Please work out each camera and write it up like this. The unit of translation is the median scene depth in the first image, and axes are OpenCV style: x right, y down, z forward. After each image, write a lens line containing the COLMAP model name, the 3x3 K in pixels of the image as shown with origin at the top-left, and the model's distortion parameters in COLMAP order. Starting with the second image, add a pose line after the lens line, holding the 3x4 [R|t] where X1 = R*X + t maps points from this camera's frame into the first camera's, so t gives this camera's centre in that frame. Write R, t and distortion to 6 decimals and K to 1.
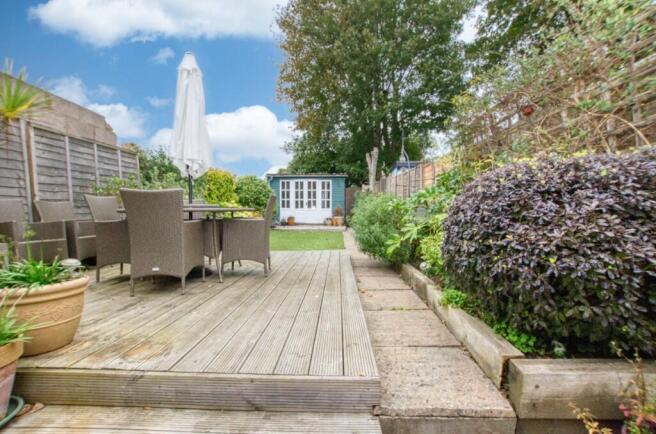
lens RADIAL K [[283.5, 0, 327.1], [0, 283.5, 214.2], [0, 0, 1]] dist [-0.002663, 0.000620]
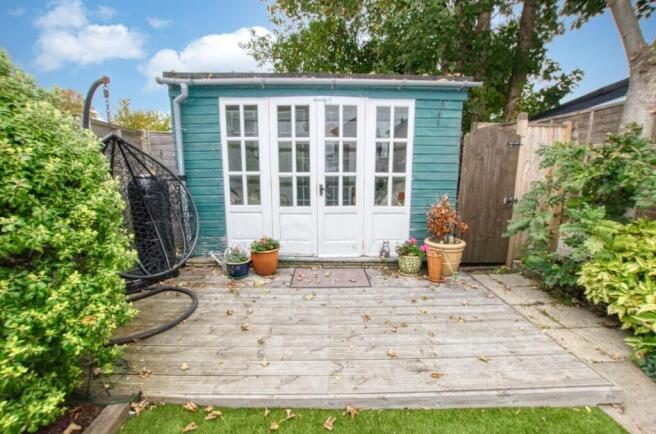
lens RADIAL K [[283.5, 0, 329.7], [0, 283.5, 218.2], [0, 0, 1]] dist [-0.002663, 0.000620]
pose [[0.998544, -0.006446, 0.053566, -0.079111], [-0.002667, 0.985726, 0.168337, -0.056084], [-0.053886, -0.168234, 0.984273, 0.722108]]
